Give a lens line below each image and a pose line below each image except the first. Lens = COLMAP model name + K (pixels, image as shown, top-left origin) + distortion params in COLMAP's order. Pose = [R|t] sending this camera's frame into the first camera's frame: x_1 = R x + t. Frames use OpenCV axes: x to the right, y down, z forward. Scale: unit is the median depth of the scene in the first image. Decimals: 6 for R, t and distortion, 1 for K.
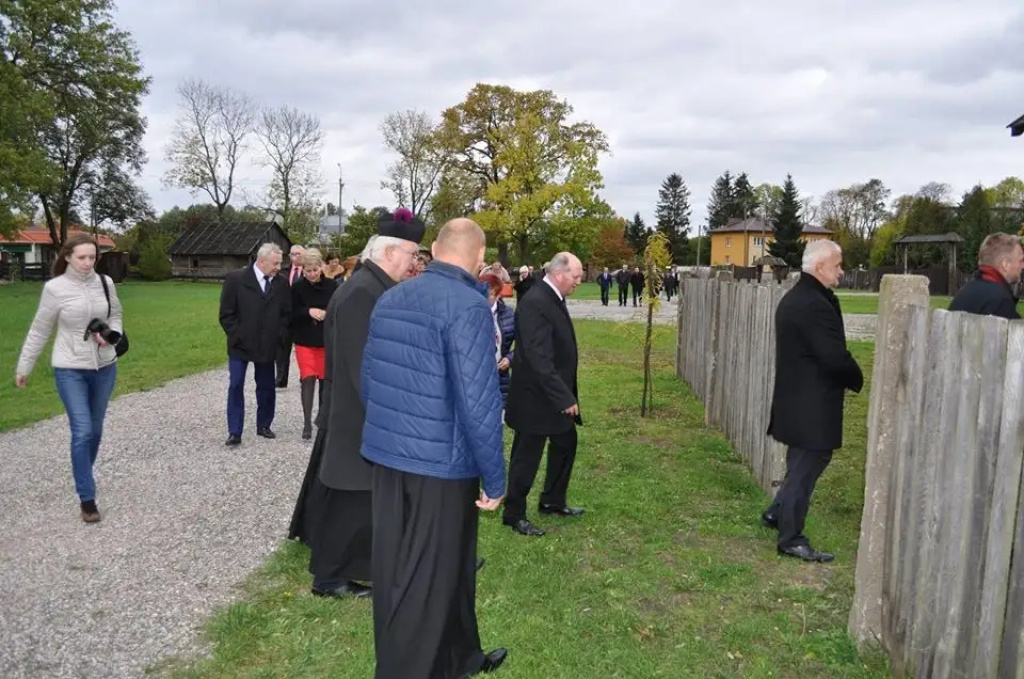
lens RADIAL K [[800.9, 0, 517.4], [0, 800.9, 340.6], [0, 0, 1]] dist [-0.081506, 0.013625]
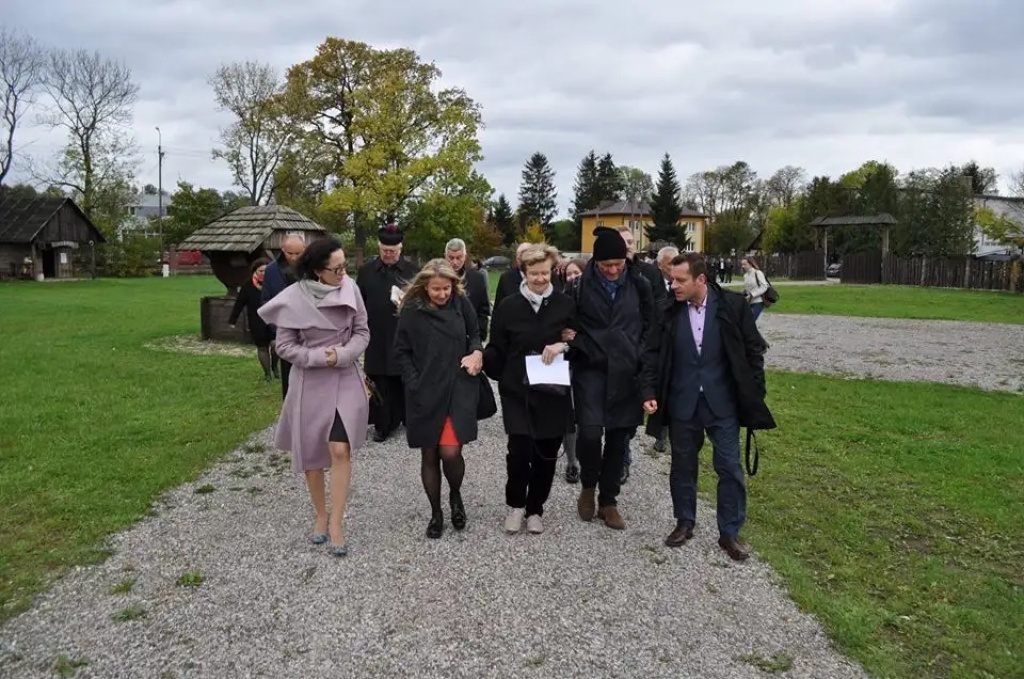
lens RADIAL K [[800.9, 0, 517.4], [0, 800.9, 340.6], [0, 0, 1]] dist [-0.081506, 0.013625]
pose [[0.979626, -0.026858, 0.199029, -0.027617], [0.023452, 0.999536, 0.019450, -0.013128], [-0.199459, -0.014386, 0.979801, 0.130850]]
